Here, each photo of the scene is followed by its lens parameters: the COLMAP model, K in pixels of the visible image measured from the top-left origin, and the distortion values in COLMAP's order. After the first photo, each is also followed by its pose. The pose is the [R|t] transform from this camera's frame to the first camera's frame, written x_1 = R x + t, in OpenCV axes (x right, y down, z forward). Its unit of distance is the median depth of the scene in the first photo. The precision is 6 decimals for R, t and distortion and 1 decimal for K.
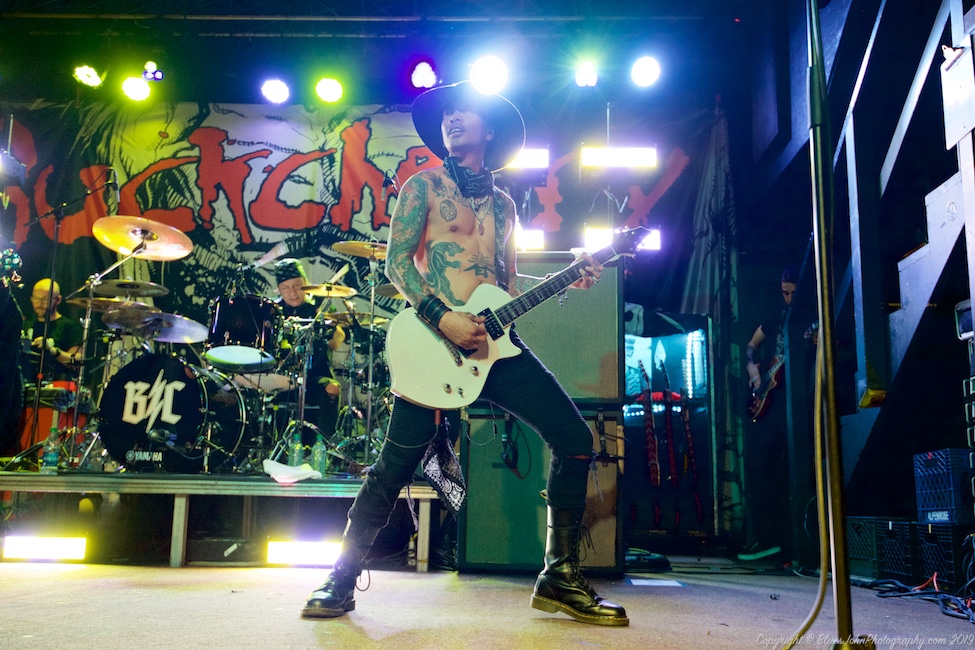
lens RADIAL K [[919.9, 0, 488.0], [0, 919.9, 331.2], [0, 0, 1]] dist [0.037146, 0.000000]
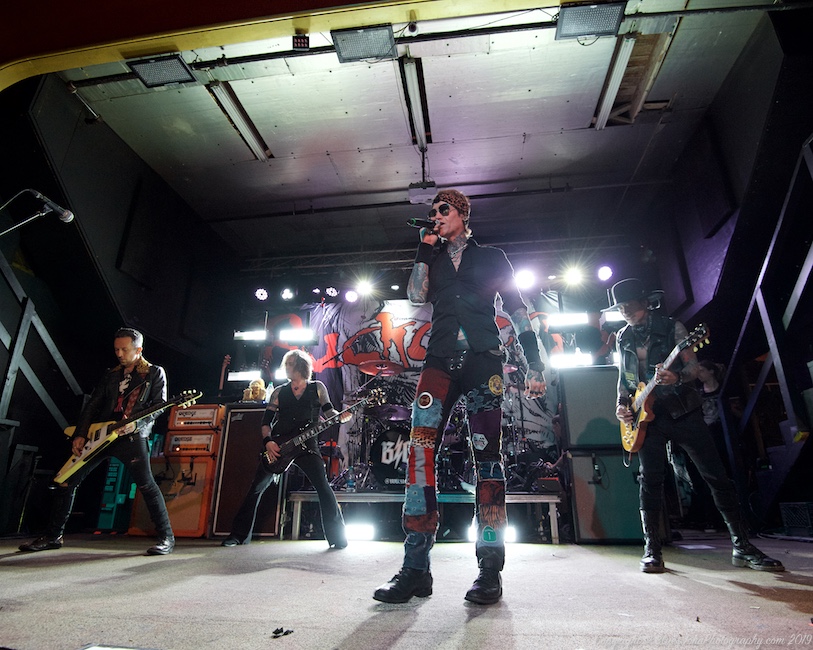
lens RADIAL K [[462.0, 0, 418.2], [0, 462.0, 320.6], [0, 0, 1]] dist [-0.018835, -0.018541]
pose [[0.994833, -0.053482, -0.086301, -0.179004], [0.036764, 0.982085, -0.184816, -0.011962], [0.094640, 0.180688, 0.978977, 0.004179]]
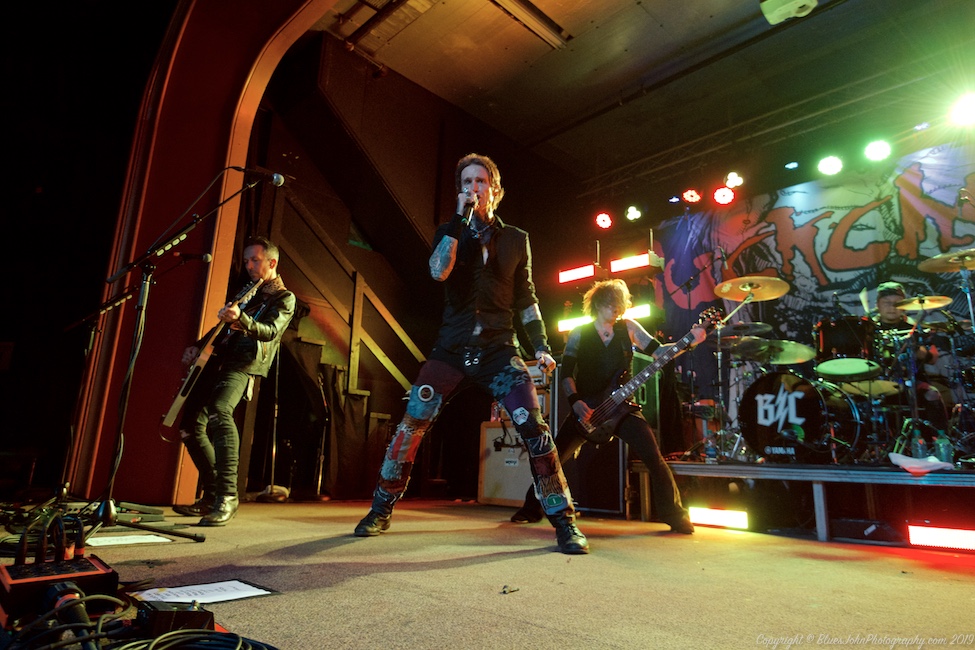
lens RADIAL K [[598.4, 0, 484.9], [0, 598.4, 323.6], [0, 0, 1]] dist [0.009803, -0.021722]
pose [[0.727092, -0.149376, -0.670093, -0.065604], [0.094394, 0.988525, -0.117937, 0.015050], [0.680020, 0.022498, 0.732848, 0.077666]]
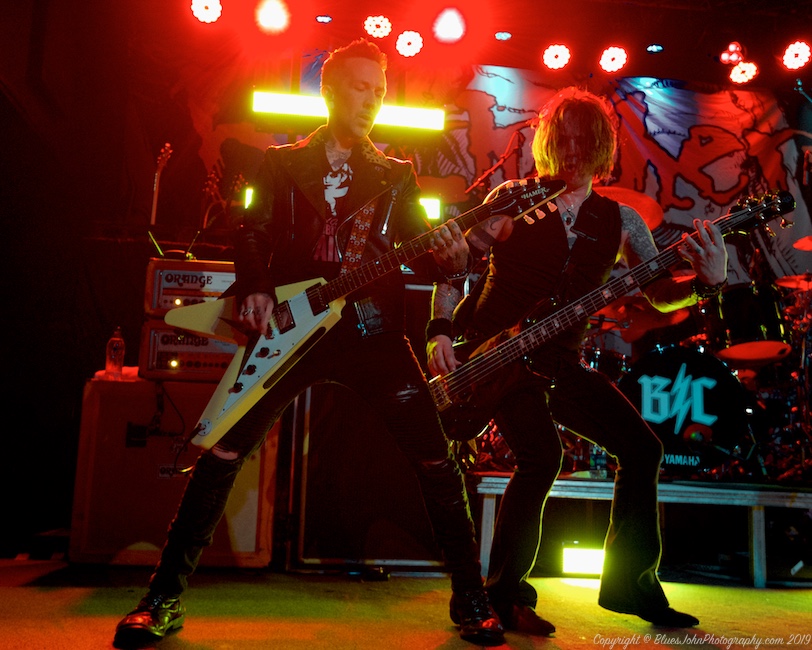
lens RADIAL K [[920.1, 0, 405.3], [0, 920.1, 321.4], [0, 0, 1]] dist [-0.029386, 0.000000]
pose [[0.993024, 0.040075, 0.110898, -0.591262], [-0.041694, 0.999055, 0.012313, 0.001055], [-0.110299, -0.016851, 0.993756, 0.121856]]
